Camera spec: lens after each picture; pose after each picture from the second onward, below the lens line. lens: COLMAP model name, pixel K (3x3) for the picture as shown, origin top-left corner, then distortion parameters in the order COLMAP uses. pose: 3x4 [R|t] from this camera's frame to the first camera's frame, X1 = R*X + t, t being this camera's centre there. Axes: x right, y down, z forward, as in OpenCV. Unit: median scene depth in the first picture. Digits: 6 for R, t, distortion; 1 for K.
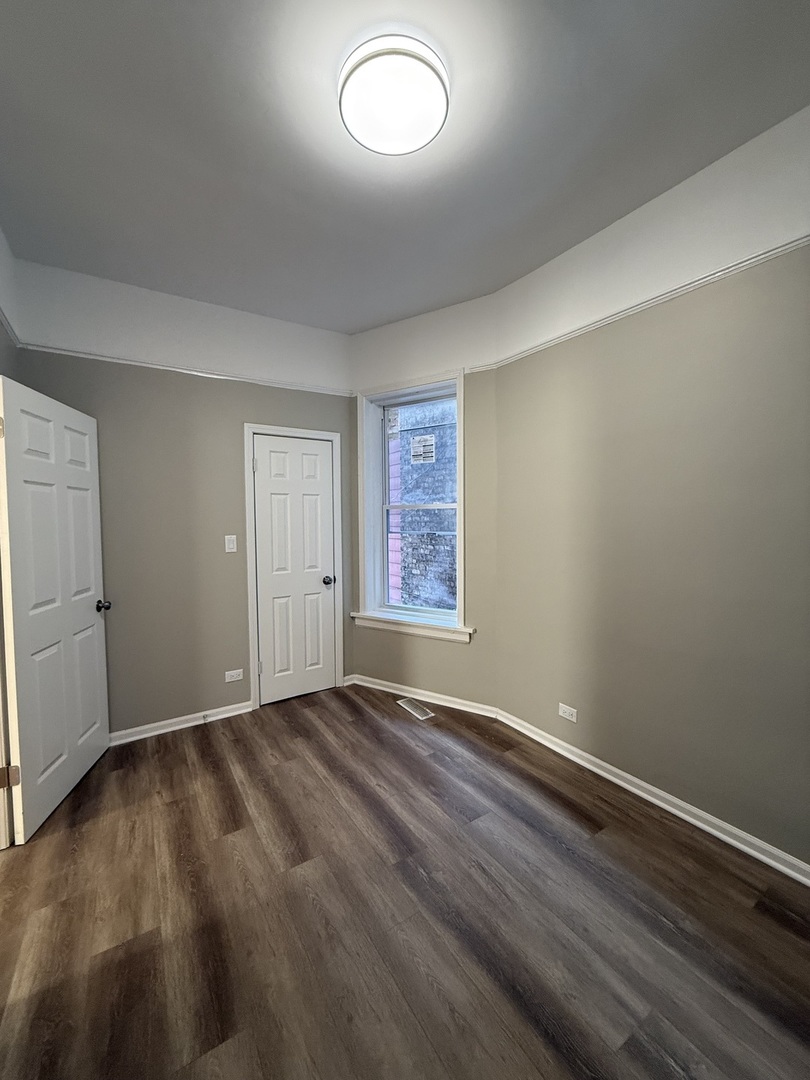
lens RADIAL K [[433.4, 0, 407.4], [0, 433.4, 536.3], [0, 0, 1]] dist [-0.002310, 0.000169]
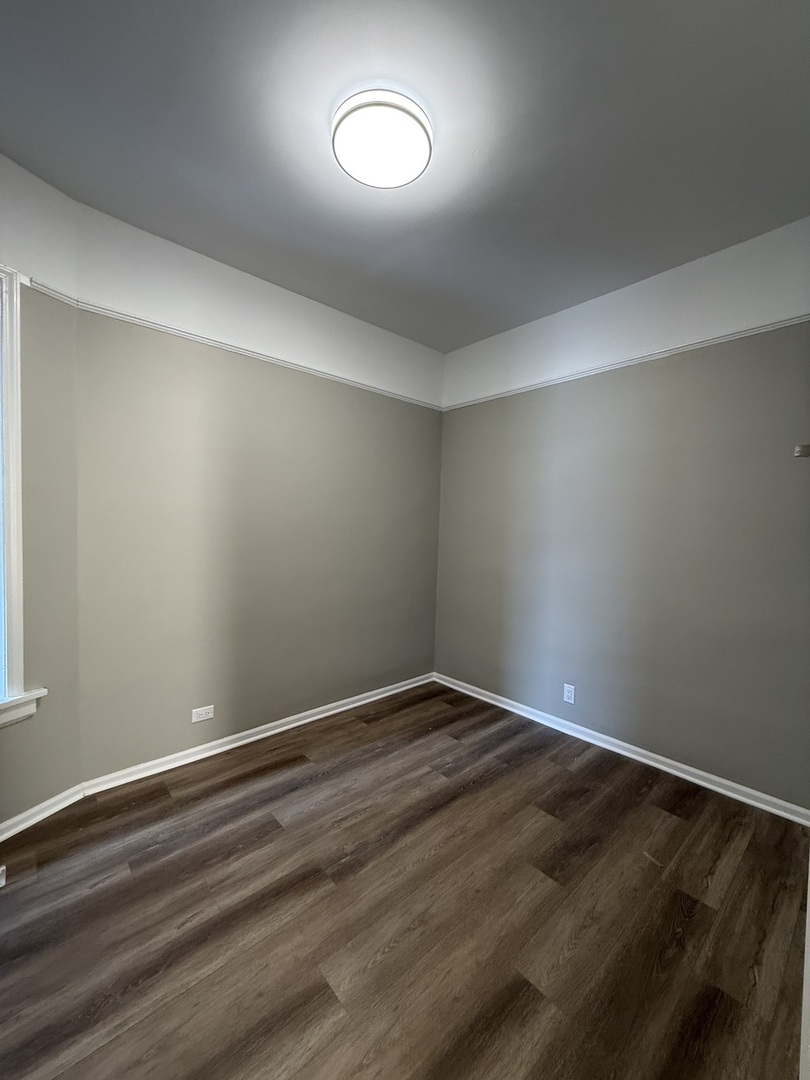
lens RADIAL K [[433.4, 0, 406.0], [0, 433.4, 534.8], [0, 0, 1]] dist [-0.002310, 0.000169]
pose [[-0.164568, -0.022064, 0.986119, -0.955037], [0.027544, 0.999257, 0.026954, -0.030131], [-0.985981, 0.031597, -0.163838, 0.954141]]
